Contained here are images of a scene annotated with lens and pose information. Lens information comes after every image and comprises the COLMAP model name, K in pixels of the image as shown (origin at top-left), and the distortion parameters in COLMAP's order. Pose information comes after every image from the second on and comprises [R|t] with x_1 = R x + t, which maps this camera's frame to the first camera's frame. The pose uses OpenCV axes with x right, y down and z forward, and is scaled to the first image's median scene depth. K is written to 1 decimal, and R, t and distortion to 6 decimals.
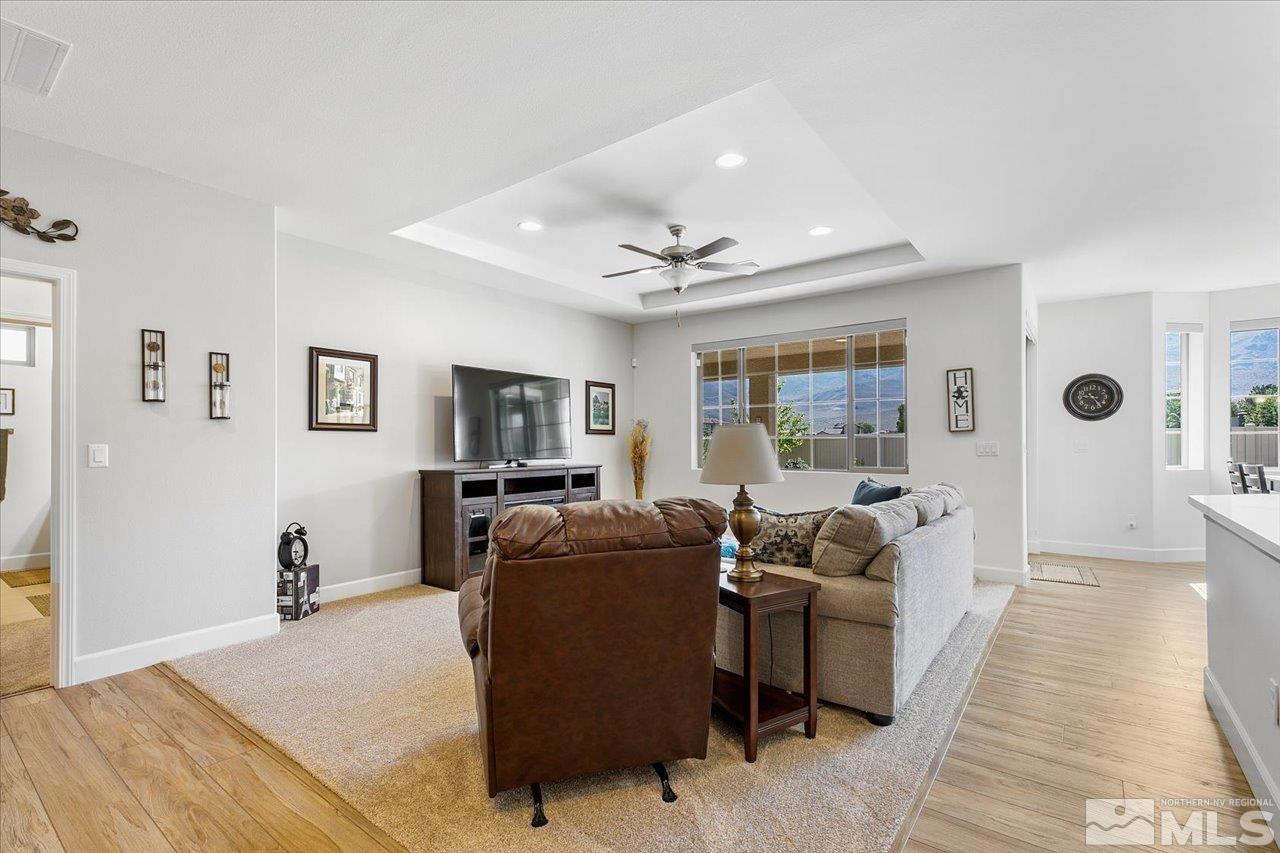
lens RADIAL K [[583.7, 0, 639.4], [0, 583.7, 437.0], [0, 0, 1]] dist [0.008928, -0.000763]
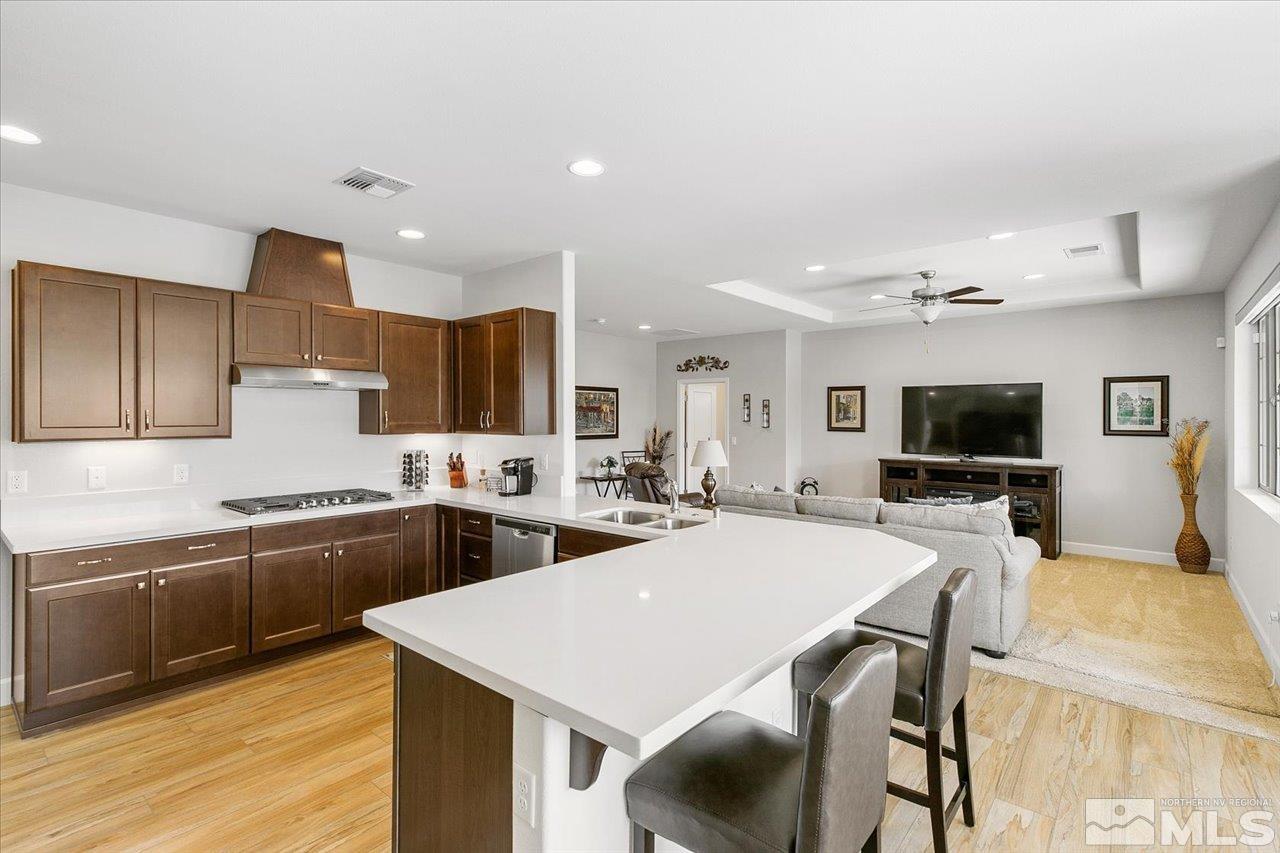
lens RADIAL K [[583.7, 0, 642.2], [0, 583.7, 423.1], [0, 0, 1]] dist [0.008928, -0.000763]
pose [[-0.045650, 0.001692, -0.998956, 1.284343], [0.003640, 0.999992, 0.001527, -0.041194], [0.998951, -0.003567, -0.045655, 0.465938]]
